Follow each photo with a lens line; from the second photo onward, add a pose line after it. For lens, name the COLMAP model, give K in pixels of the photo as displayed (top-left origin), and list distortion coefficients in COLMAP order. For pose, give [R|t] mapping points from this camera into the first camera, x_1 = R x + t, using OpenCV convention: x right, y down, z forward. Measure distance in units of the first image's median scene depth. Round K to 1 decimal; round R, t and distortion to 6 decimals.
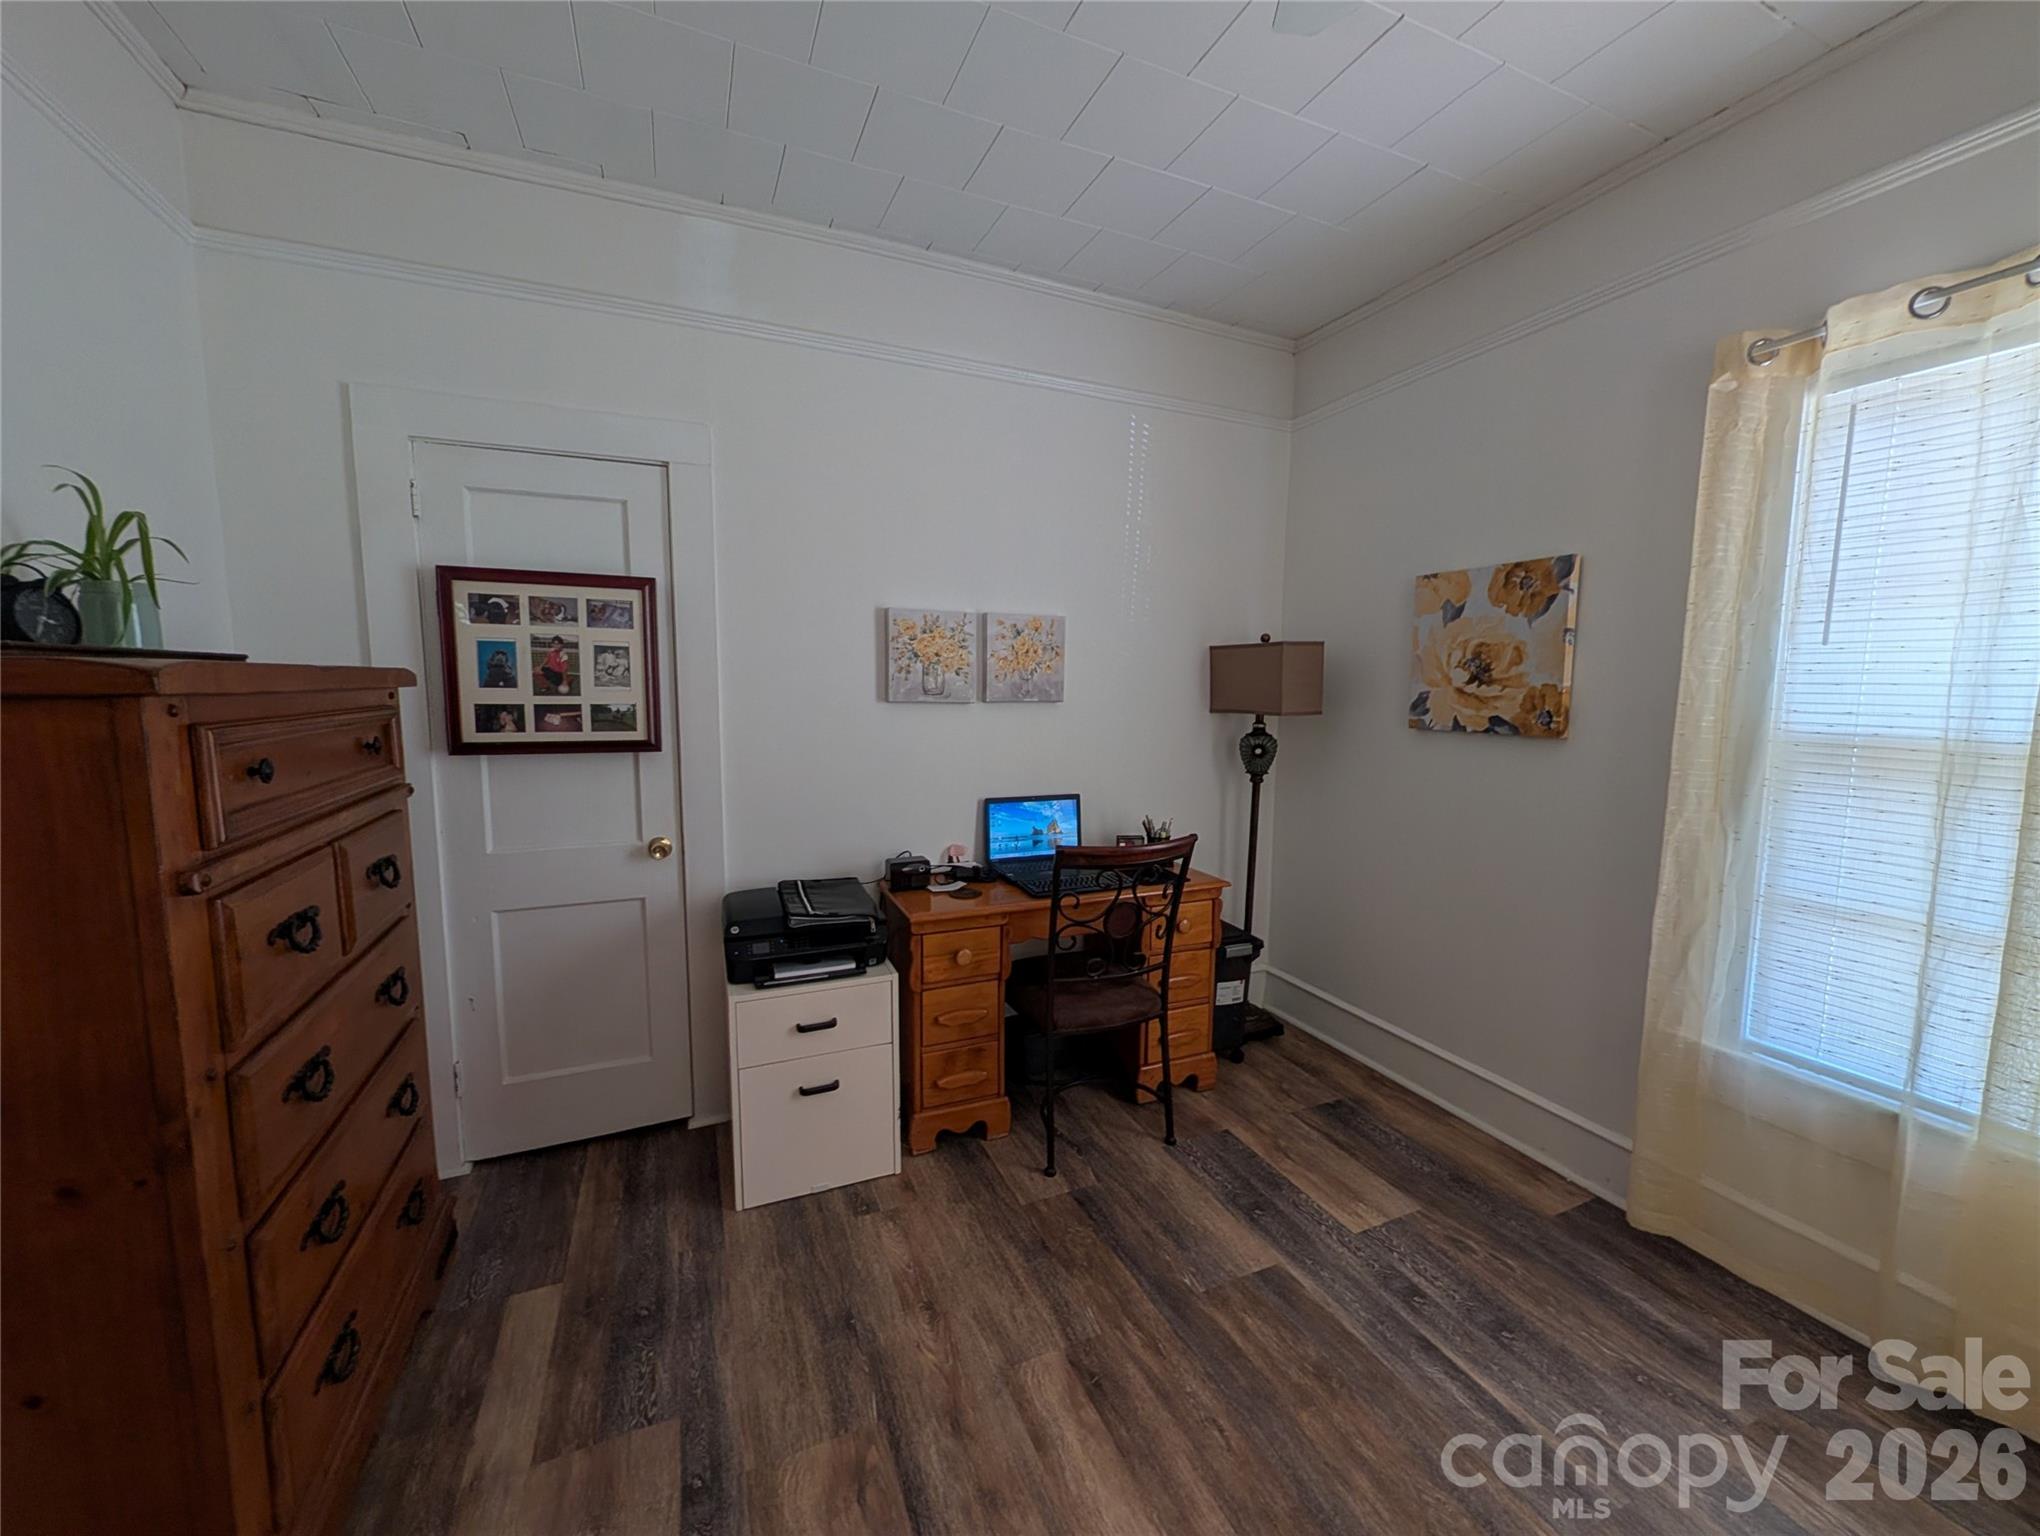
lens RADIAL K [[796.3, 0, 1015.7], [0, 796.3, 758.7], [0, 0, 1]] dist [-0.002831, 0.000746]
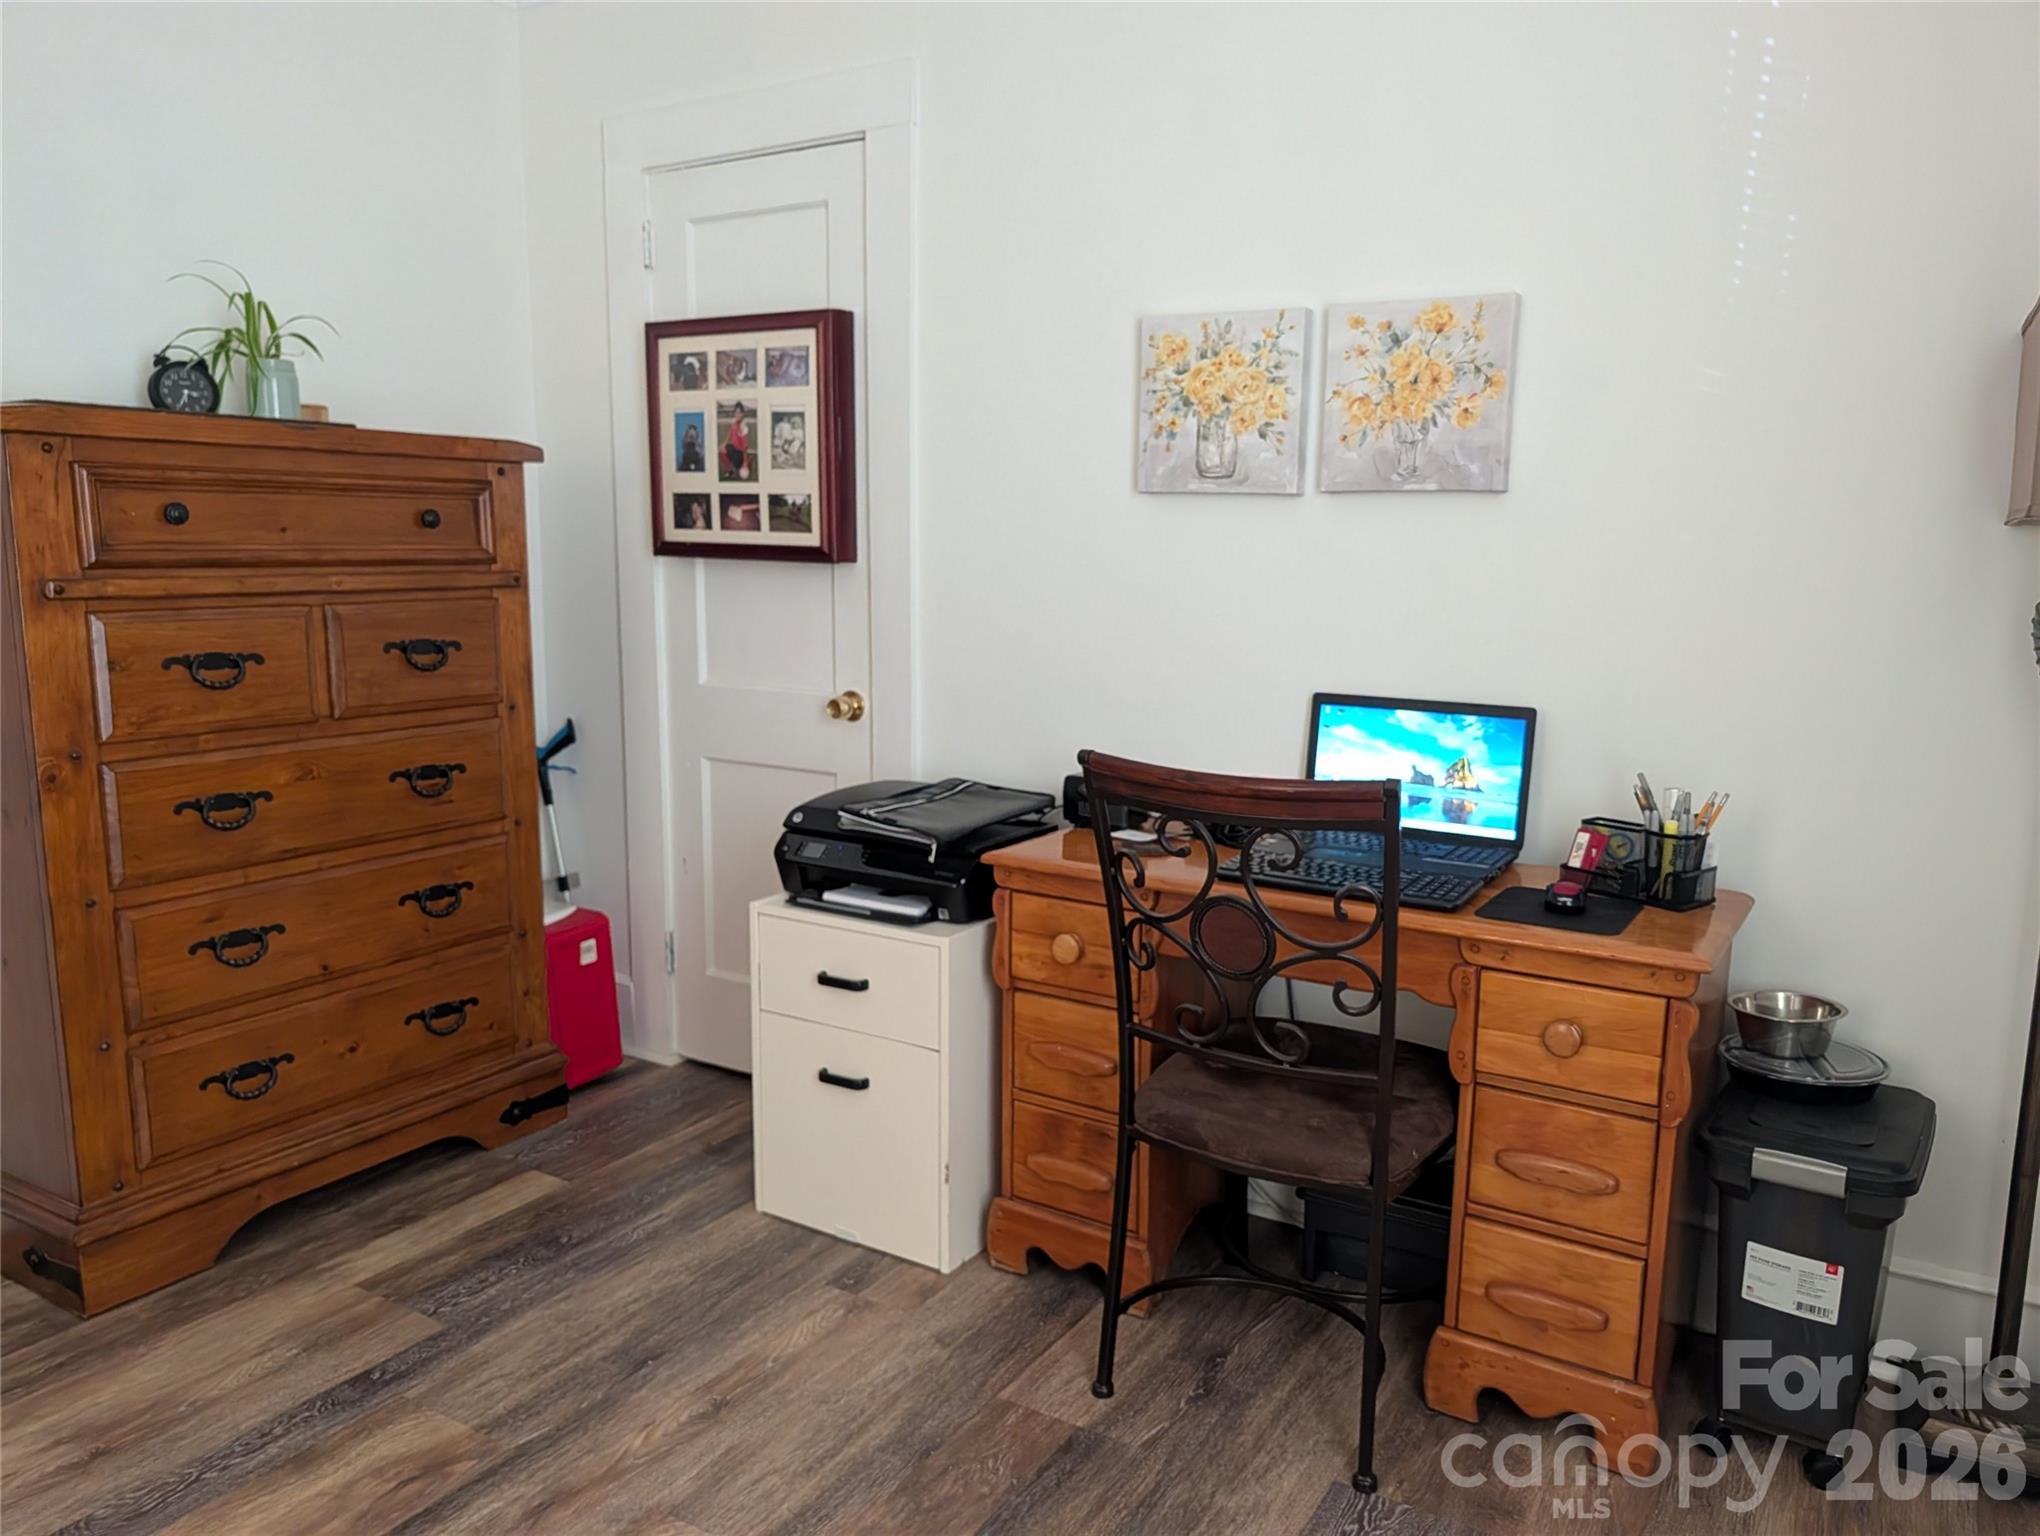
lens RADIAL K [[1491.8, 0, 1024.0], [0, 1491.8, 777.0], [0, 0, 1]] dist [0.014077, -0.017620]
pose [[0.571748, 0.132018, -0.809738, 0.771621], [-0.091776, 0.991066, 0.096779, 0.037140], [0.815280, 0.018981, 0.578755, 0.400819]]
